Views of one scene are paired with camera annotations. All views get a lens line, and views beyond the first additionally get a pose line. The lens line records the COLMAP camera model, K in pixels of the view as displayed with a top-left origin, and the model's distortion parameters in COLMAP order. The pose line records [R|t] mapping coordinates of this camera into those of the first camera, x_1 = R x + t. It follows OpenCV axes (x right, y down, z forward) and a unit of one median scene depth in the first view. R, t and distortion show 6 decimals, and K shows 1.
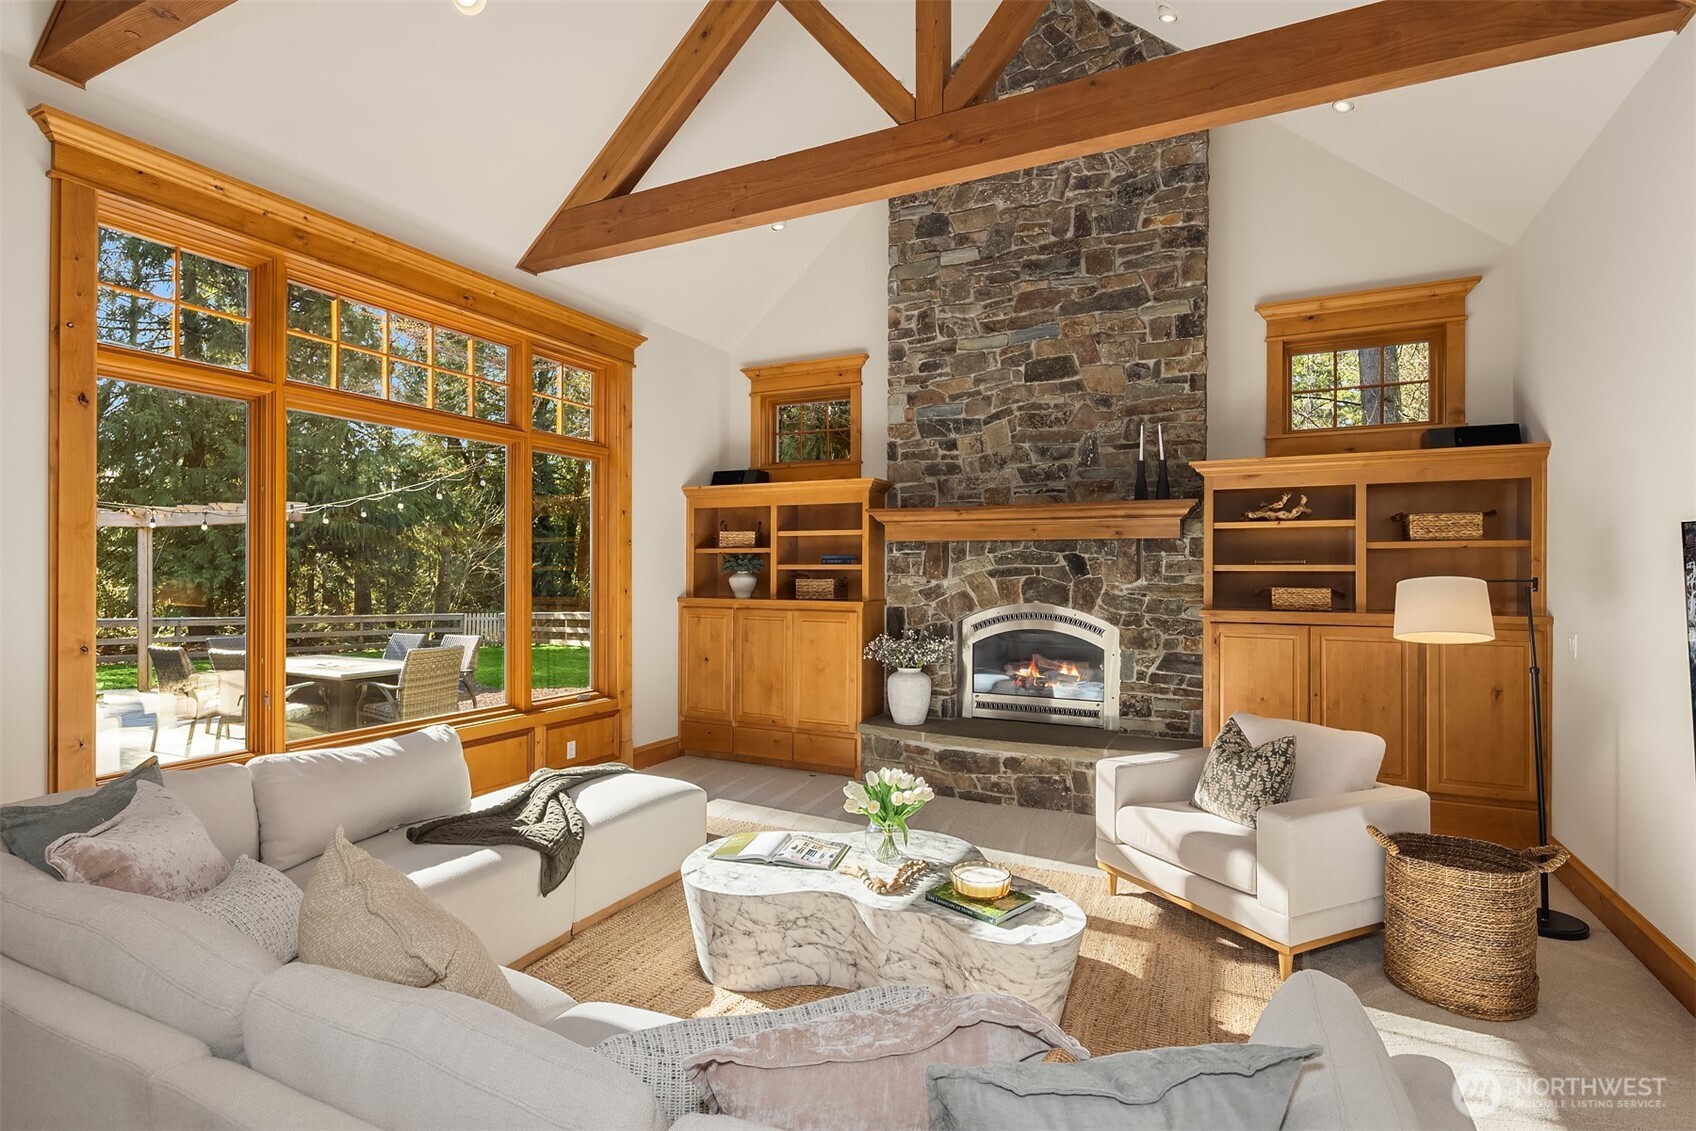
lens RADIAL K [[823.6, 0, 848.0], [0, 823.6, 565.5], [0, 0, 1]] dist [-0.000160, -0.000159]
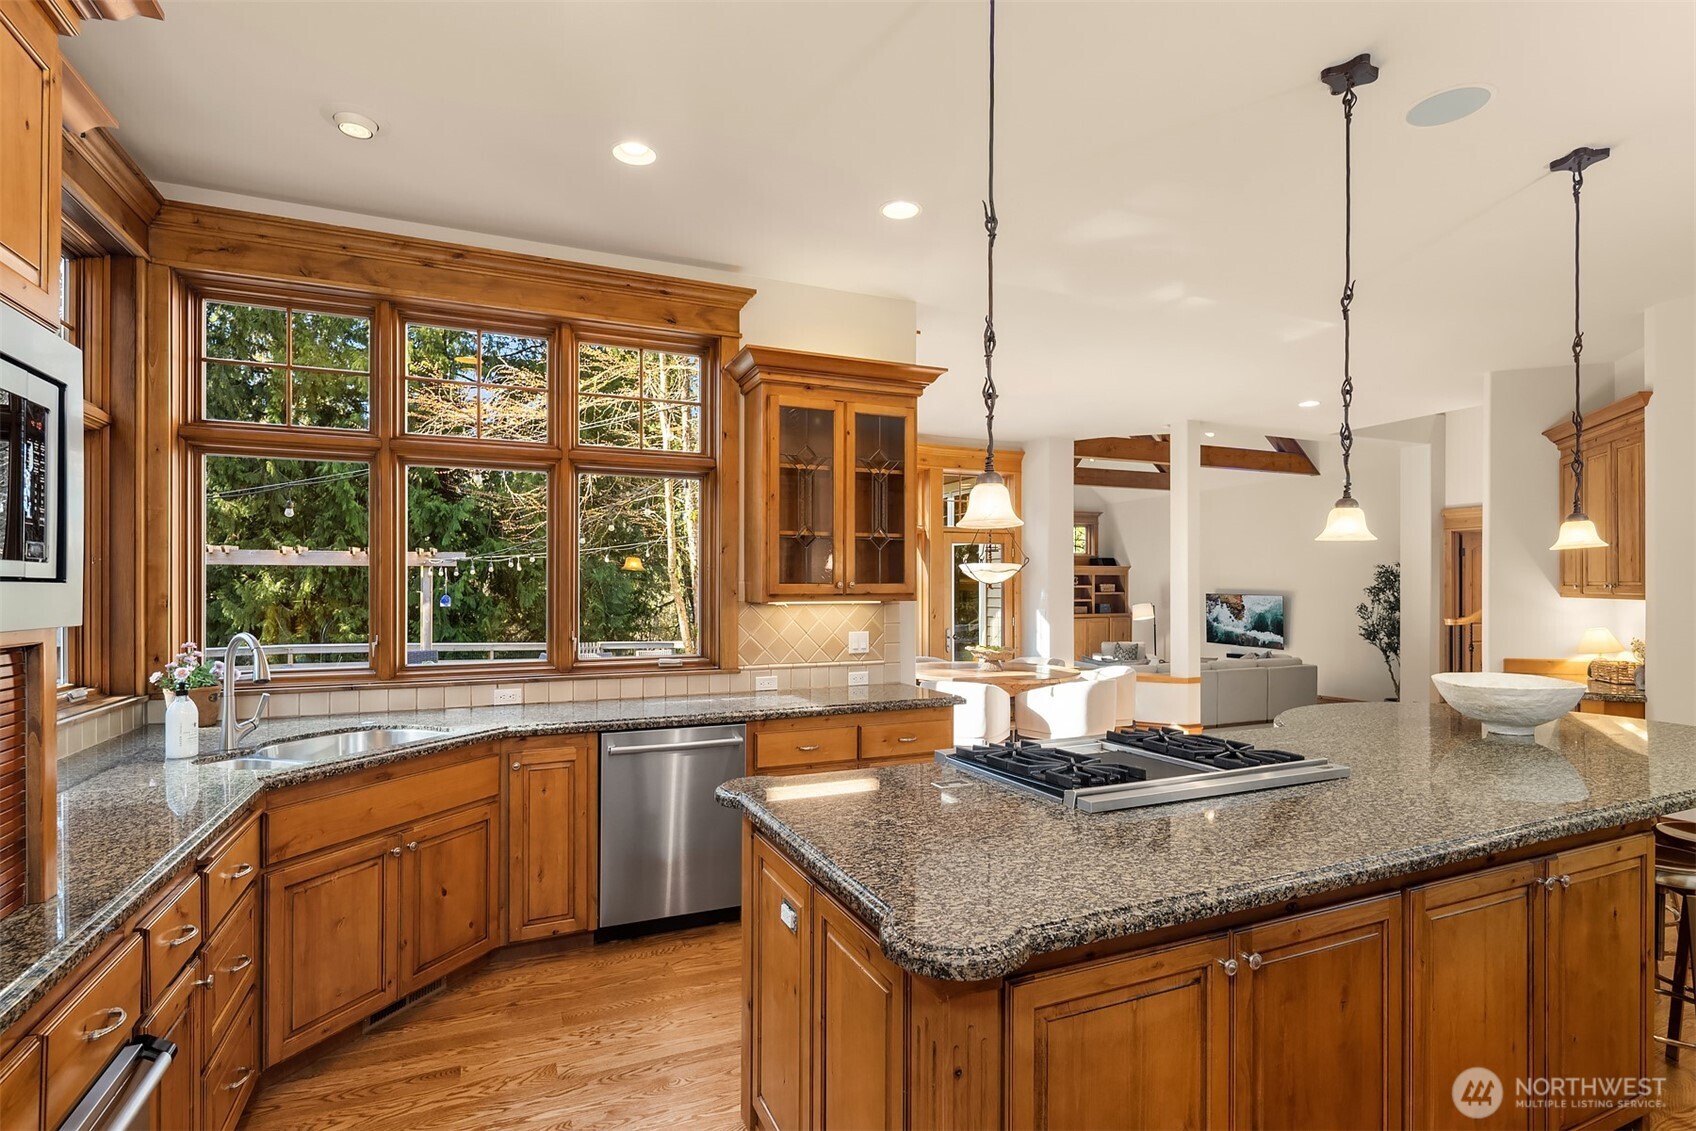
lens RADIAL K [[839.5, 0, 851.9], [0, 839.5, 610.8], [0, 0, 1]] dist [-0.000904, -0.000137]
pose [[0.641182, -0.019379, 0.767144, -2.459308], [-0.000695, 0.999666, 0.025834, -0.039281], [-0.767389, -0.017097, 0.640954, -0.397886]]
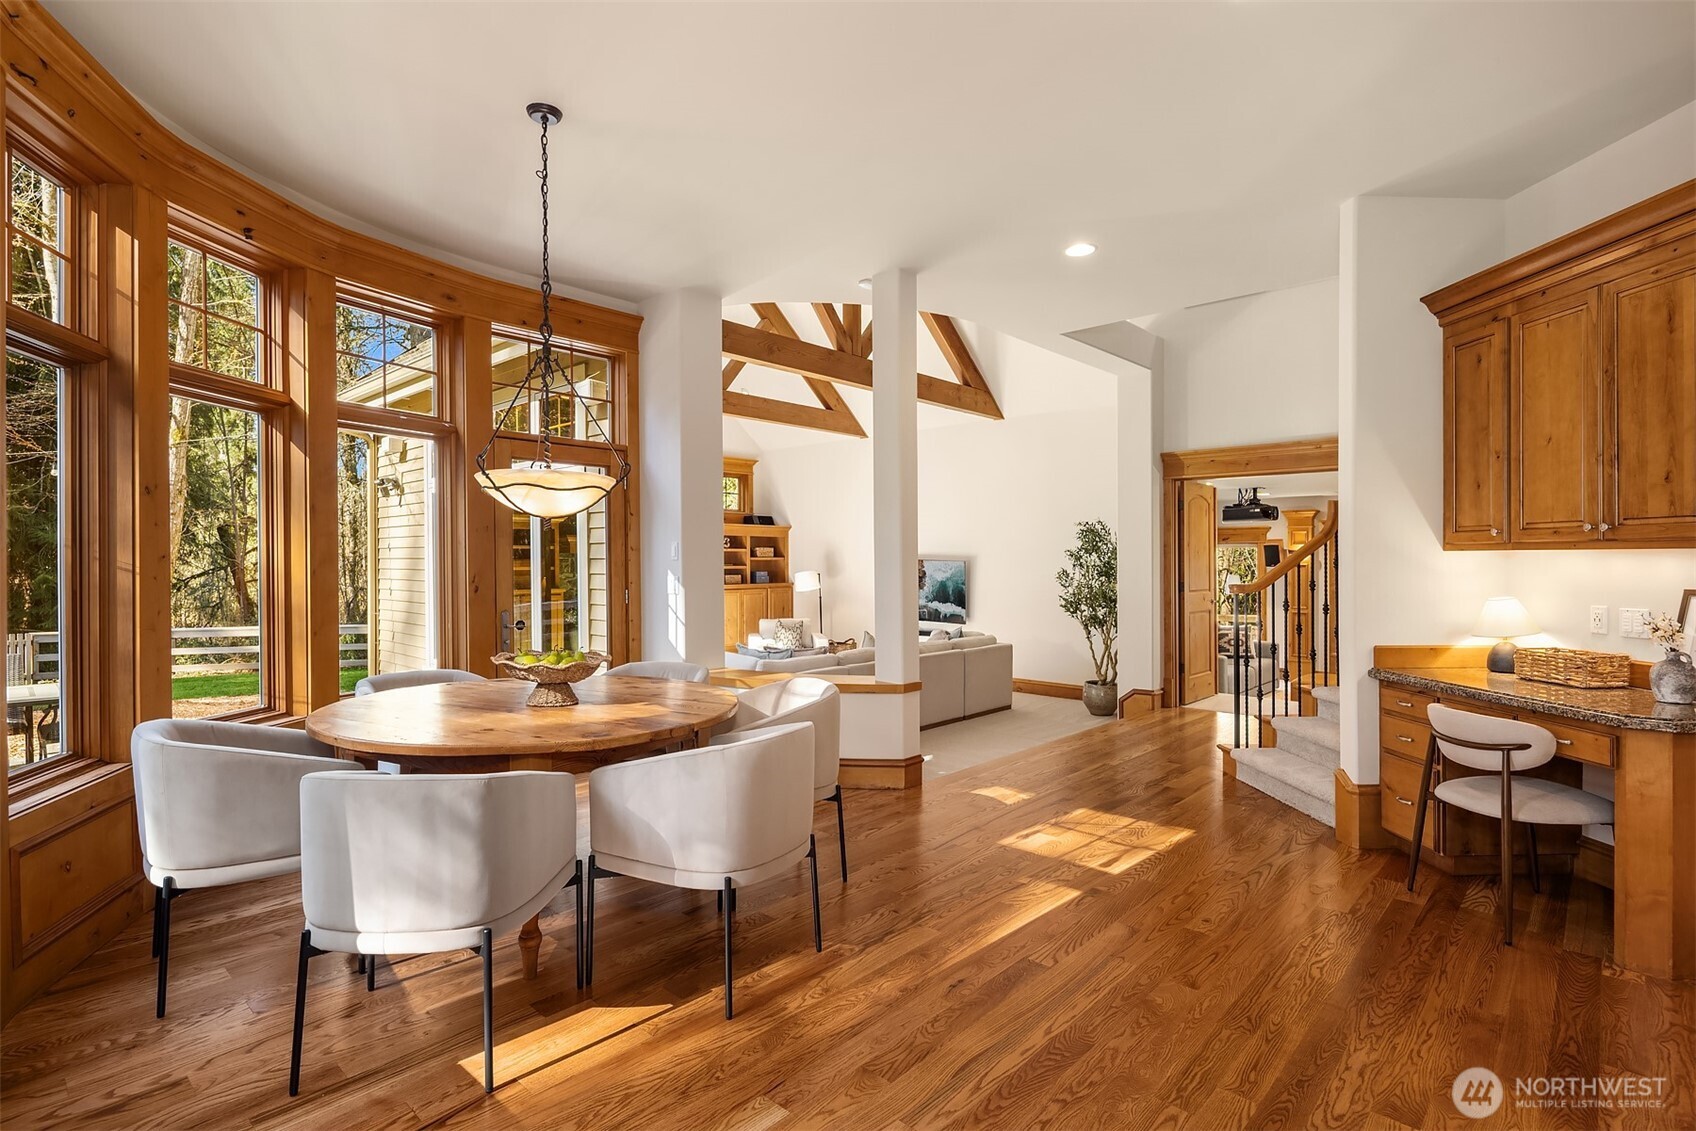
lens RADIAL K [[823.6, 0, 848.0], [0, 823.6, 565.5], [0, 0, 1]] dist [-0.000160, -0.000159]
pose [[0.285557, -0.003109, 0.958357, -1.747300], [-0.002287, 0.999990, 0.003926, -0.013992], [-0.958359, -0.003313, 0.285547, -0.067630]]
